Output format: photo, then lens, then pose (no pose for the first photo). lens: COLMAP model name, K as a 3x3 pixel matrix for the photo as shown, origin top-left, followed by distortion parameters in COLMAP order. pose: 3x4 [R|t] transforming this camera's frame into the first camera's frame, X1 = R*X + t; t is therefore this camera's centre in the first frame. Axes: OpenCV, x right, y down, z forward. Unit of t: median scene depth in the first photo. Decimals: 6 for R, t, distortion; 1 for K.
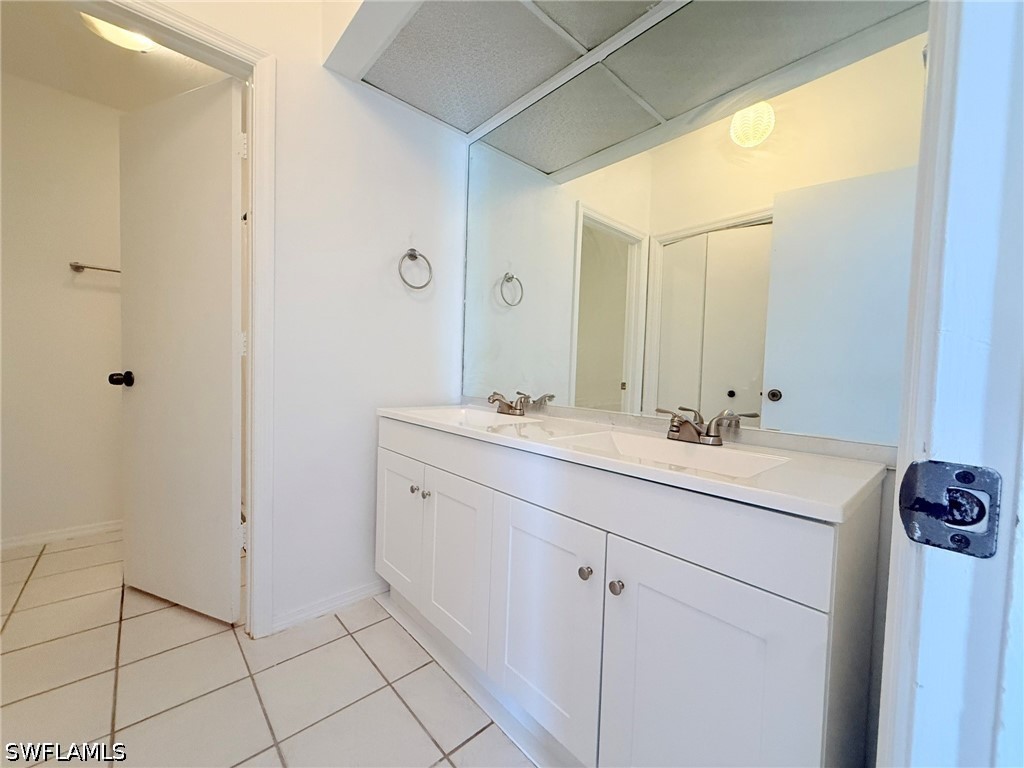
lens RADIAL K [[407.2, 0, 508.0], [0, 407.2, 385.2], [0, 0, 1]] dist [0.001075, -0.000407]
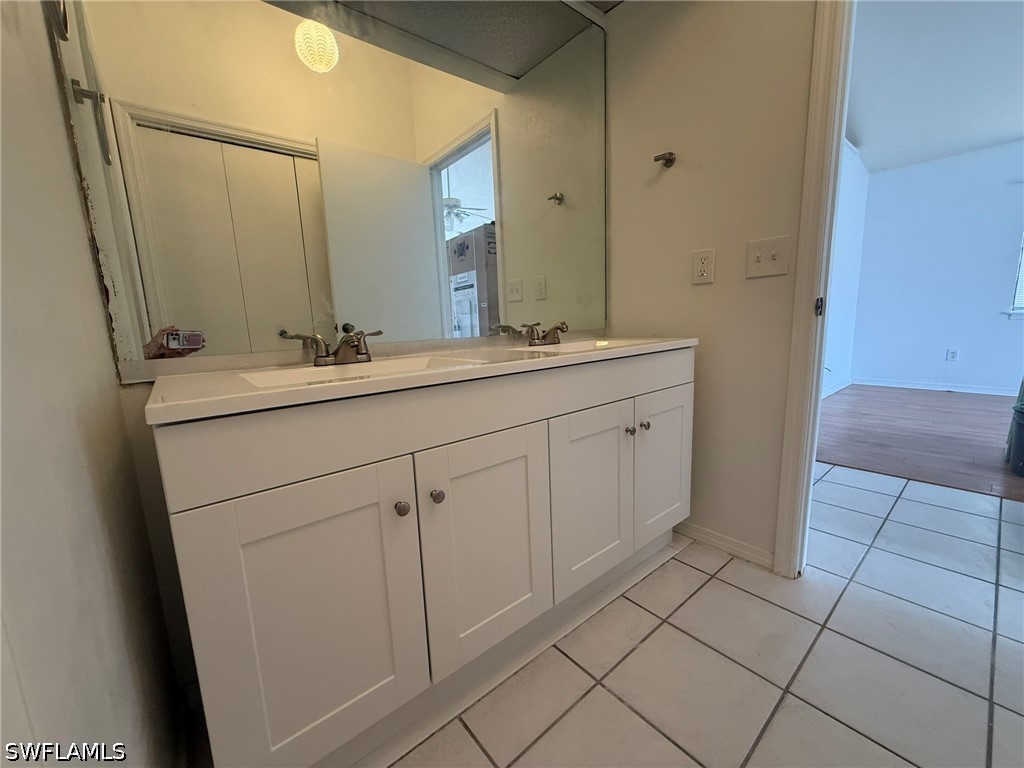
lens RADIAL K [[407.2, 0, 508.0], [0, 407.2, 385.2], [0, 0, 1]] dist [0.001075, -0.000407]
pose [[0.052543, -0.201179, 0.978144, -0.905698], [0.068717, 0.977904, 0.197438, -0.027424], [-0.996252, 0.056841, 0.065207, 1.001896]]
